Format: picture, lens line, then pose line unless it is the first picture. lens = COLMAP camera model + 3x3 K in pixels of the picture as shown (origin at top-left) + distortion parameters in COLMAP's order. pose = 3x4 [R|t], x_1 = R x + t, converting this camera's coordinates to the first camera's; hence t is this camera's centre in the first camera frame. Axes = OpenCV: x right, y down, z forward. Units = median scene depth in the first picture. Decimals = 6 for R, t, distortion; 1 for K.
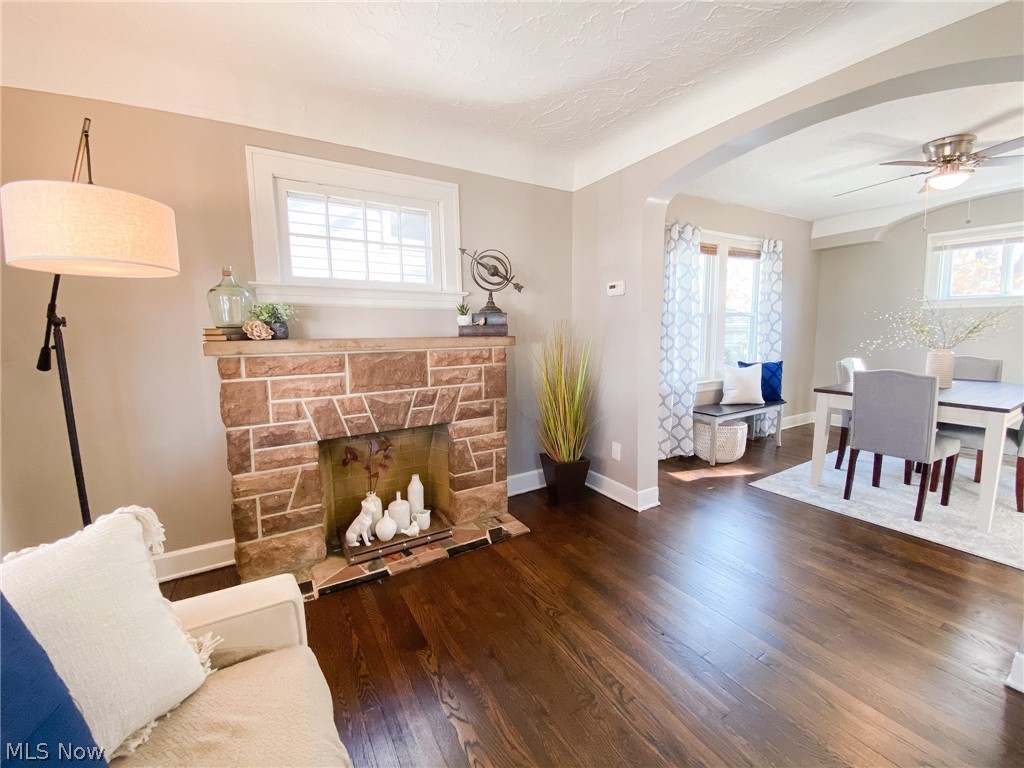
lens RADIAL K [[415.7, 0, 511.3], [0, 415.7, 380.3], [0, 0, 1]] dist [0.044451, -0.028354]
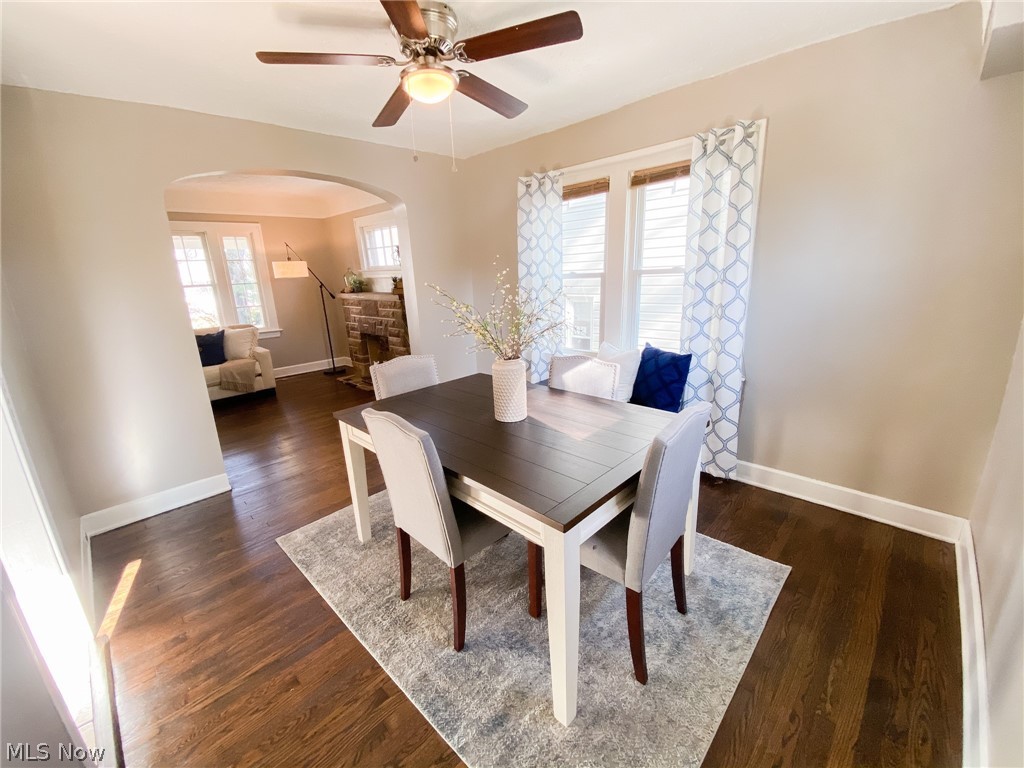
lens RADIAL K [[416.0, 0, 507.9], [0, 416.0, 382.3], [0, 0, 1]] dist [0.031350, -0.028666]
pose [[0.246845, 0.253860, -0.935213, 2.059739], [-0.079879, 0.967123, 0.241438, -0.232706], [0.965757, 0.015105, 0.259008, 1.084178]]
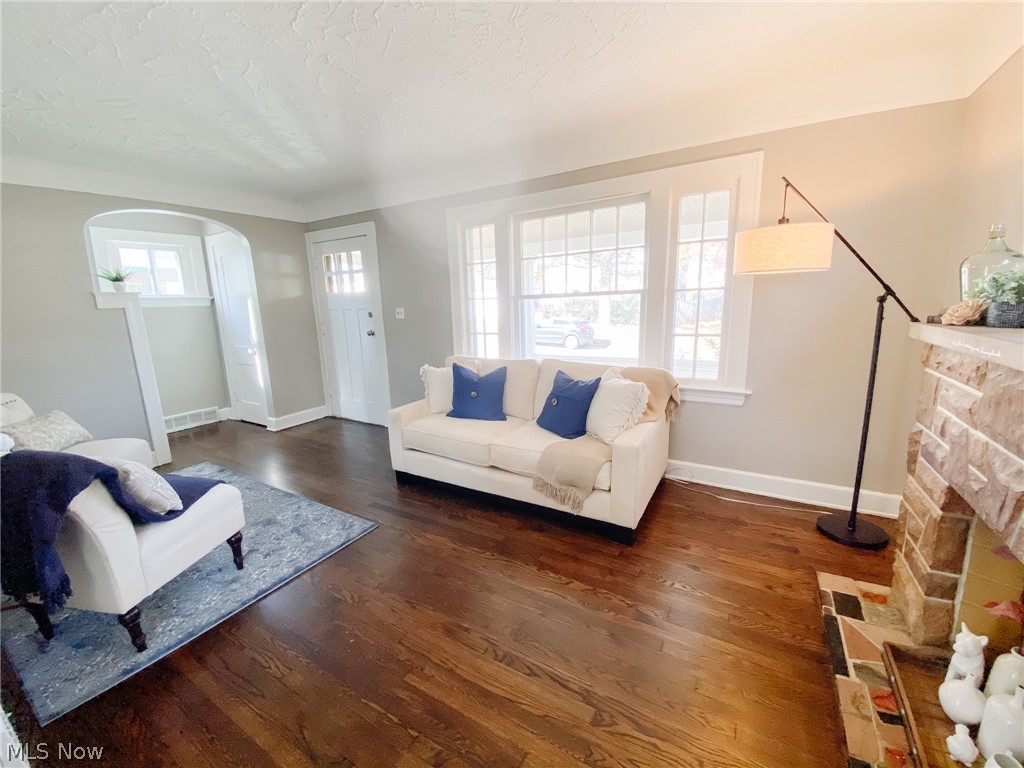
lens RADIAL K [[416.0, 0, 507.9], [0, 416.0, 382.3], [0, 0, 1]] dist [0.031350, -0.028666]
pose [[-0.880778, 0.131511, -0.454901, 0.382611], [-0.013269, 0.953429, 0.301326, -0.176531], [0.473344, 0.271438, -0.838014, 1.043159]]
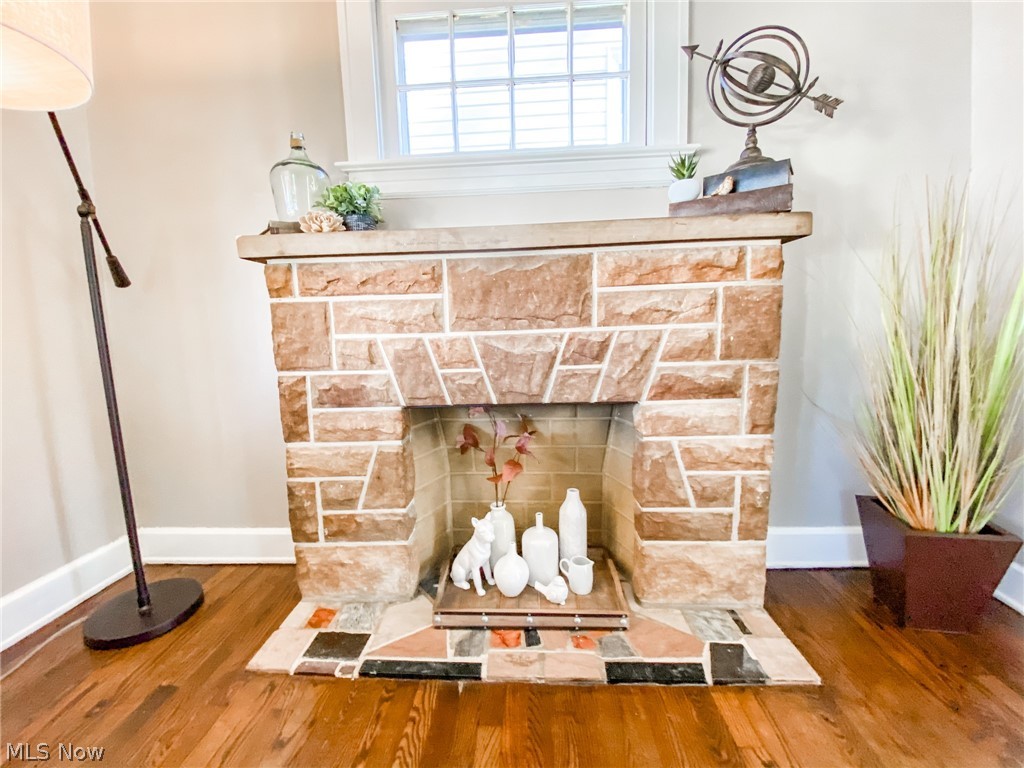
lens RADIAL K [[416.0, 0, 507.9], [0, 416.0, 382.3], [0, 0, 1]] dist [0.031350, -0.028666]
pose [[0.824886, 0.059810, -0.562126, 0.004128], [-0.049025, 0.998210, 0.034267, 0.071384], [0.563169, -0.000708, 0.826342, 0.522554]]
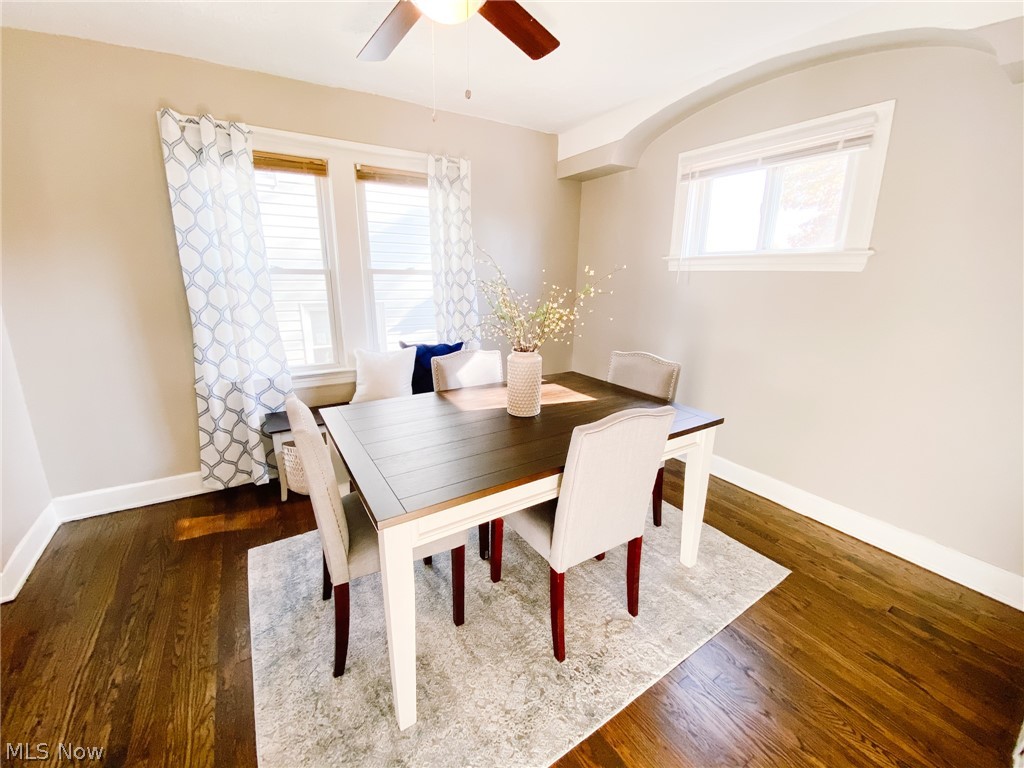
lens RADIAL K [[416.0, 0, 507.9], [0, 416.0, 382.3], [0, 0, 1]] dist [0.031350, -0.028666]
pose [[0.999532, 0.008219, 0.029475, 1.266061], [-0.011994, 0.991407, 0.130263, -0.124093], [-0.028151, -0.130555, 0.991041, 0.531097]]
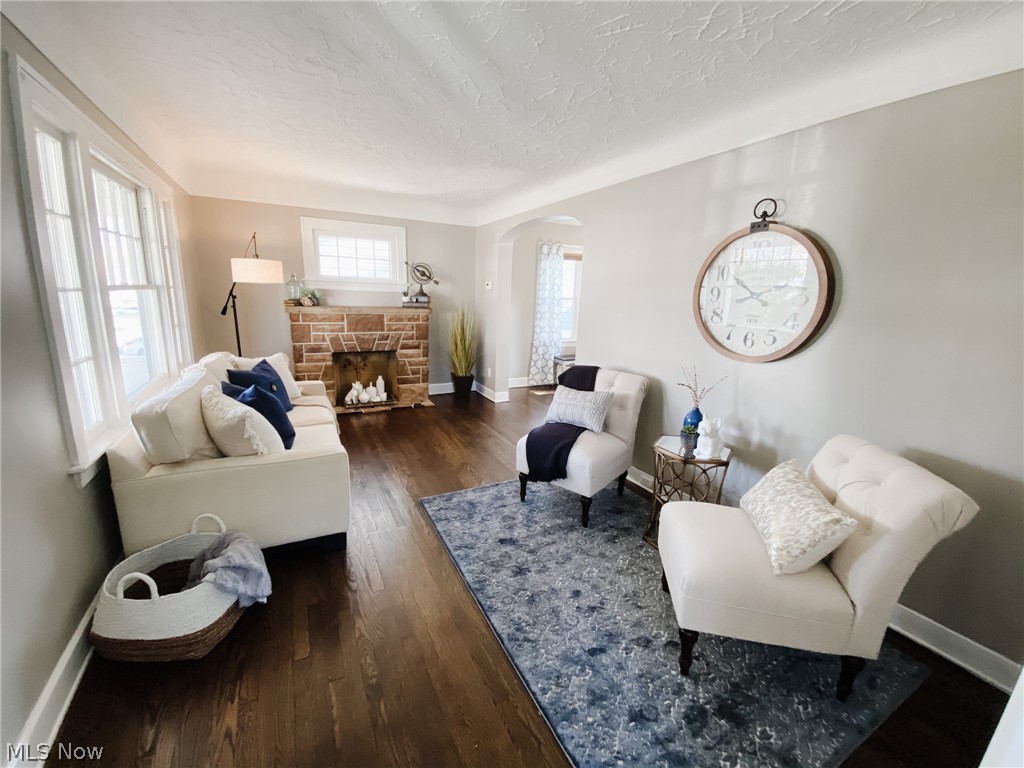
lens RADIAL K [[411.5, 0, 512.0], [0, 411.5, 384.0], [0, 0, 1]] dist [0.029908, -0.000027]
pose [[0.997610, 0.055011, -0.041811, 0.528622], [-0.050729, 0.993955, 0.097362, 0.042278], [0.046914, -0.095009, 0.994370, -1.030548]]
